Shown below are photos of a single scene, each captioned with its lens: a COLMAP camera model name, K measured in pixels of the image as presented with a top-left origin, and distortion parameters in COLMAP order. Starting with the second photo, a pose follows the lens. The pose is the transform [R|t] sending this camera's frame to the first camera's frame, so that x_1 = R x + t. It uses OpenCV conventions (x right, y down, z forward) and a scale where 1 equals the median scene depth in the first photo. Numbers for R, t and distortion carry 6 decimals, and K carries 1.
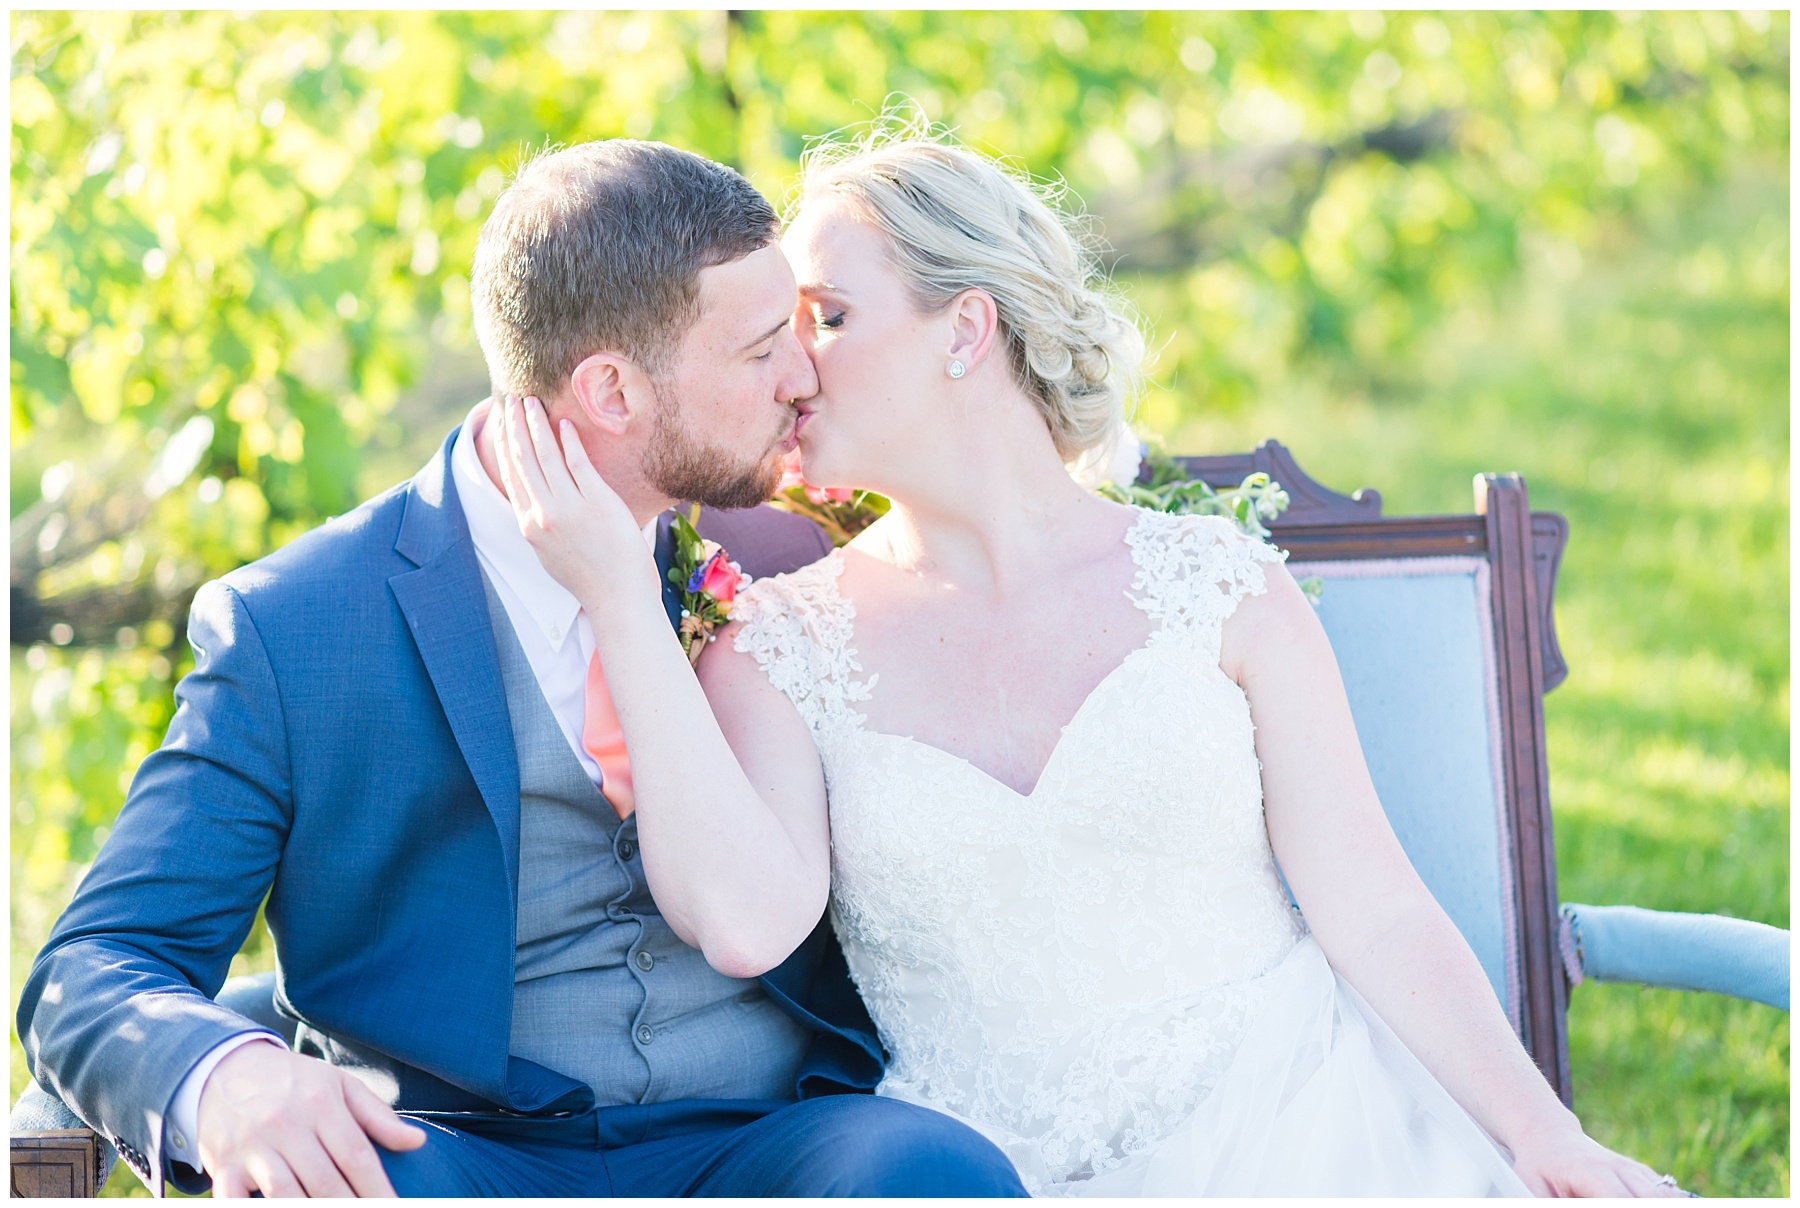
lens RADIAL K [[4390.1, 0, 900.0], [0, 4390.1, 604.0], [0, 0, 1]] dist [-1.071072, 14.164947]
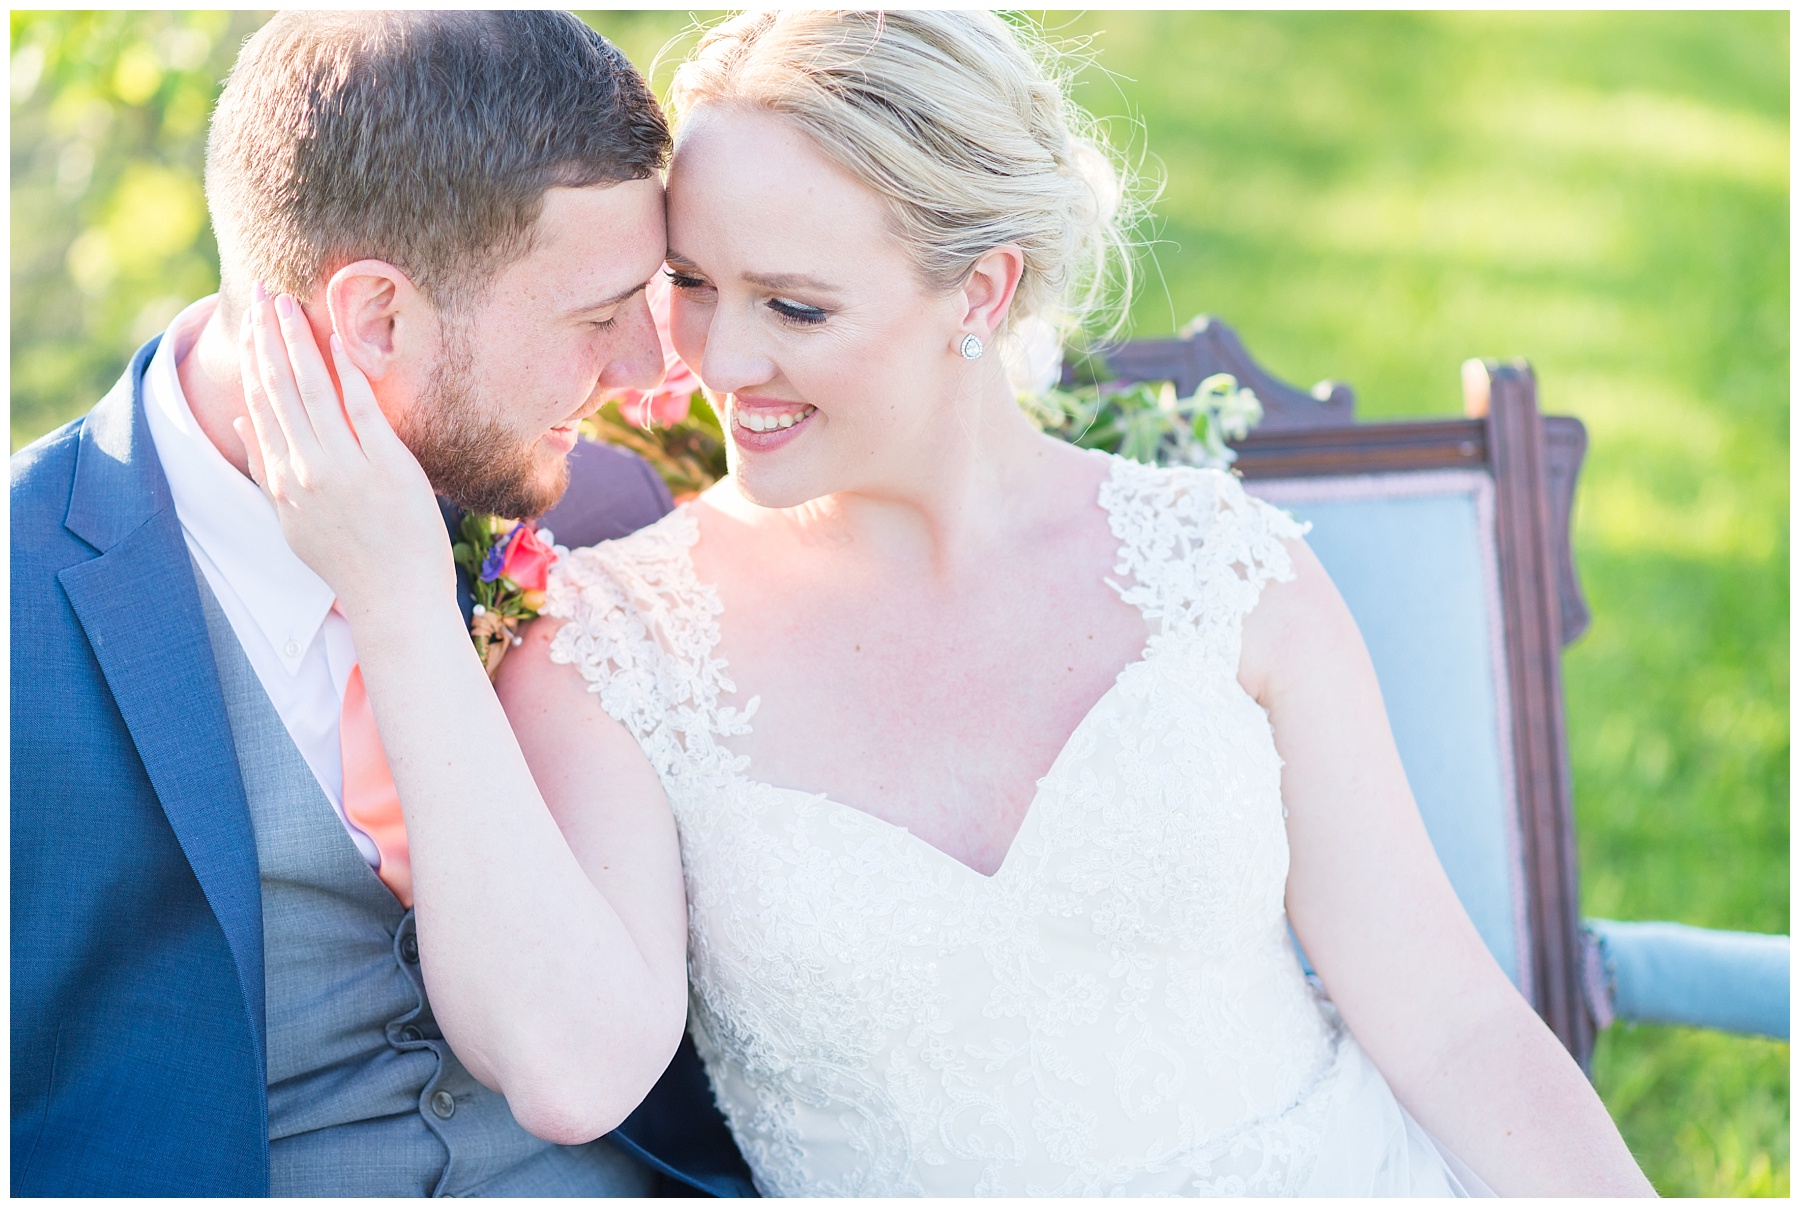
lens RADIAL K [[4390.1, 0, 900.0], [0, 4390.1, 604.0], [0, 0, 1]] dist [-1.071072, 14.164947]
pose [[0.988645, -0.020166, 0.148910, -0.087827], [0.006707, 0.995888, 0.090339, -0.062962], [-0.150119, -0.088315, 0.984716, 0.297073]]
